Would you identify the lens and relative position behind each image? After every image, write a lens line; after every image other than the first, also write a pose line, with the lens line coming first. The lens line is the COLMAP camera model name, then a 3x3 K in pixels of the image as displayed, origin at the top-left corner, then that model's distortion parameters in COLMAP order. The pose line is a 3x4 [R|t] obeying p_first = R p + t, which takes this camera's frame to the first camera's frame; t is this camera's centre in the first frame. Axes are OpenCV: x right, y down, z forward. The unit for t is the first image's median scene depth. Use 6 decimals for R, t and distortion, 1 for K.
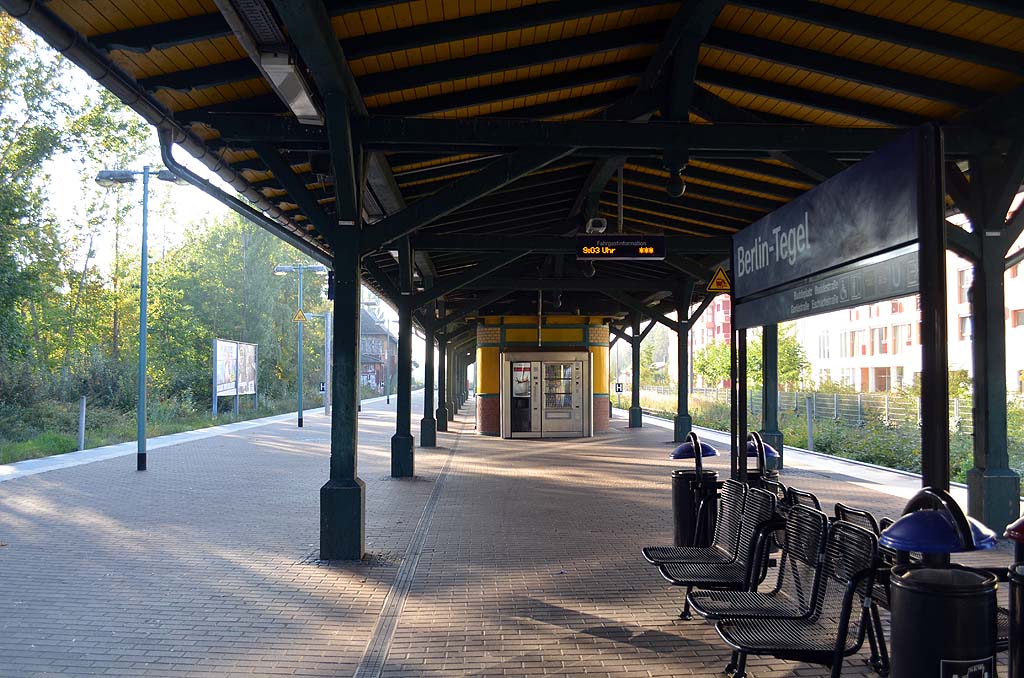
lens RADIAL K [[972.2, 0, 512.0], [0, 972.2, 339.0], [0, 0, 1]] dist [-0.000610, 0.000312]
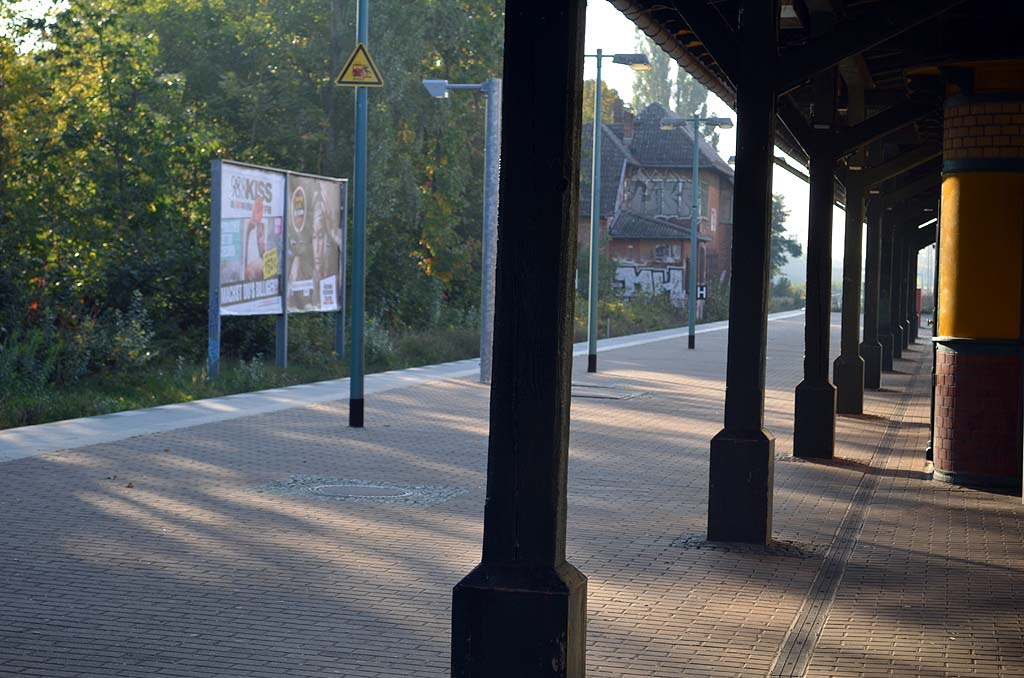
lens RADIAL K [[2168.1, 0, 512.0], [0, 2168.1, 339.0], [0, 0, 1]] dist [-0.023419, 0.042207]
pose [[0.972813, 0.029338, -0.229728, -0.007137], [-0.013820, 0.997530, 0.068871, 0.009055], [0.231181, -0.063824, 0.970815, 0.219366]]
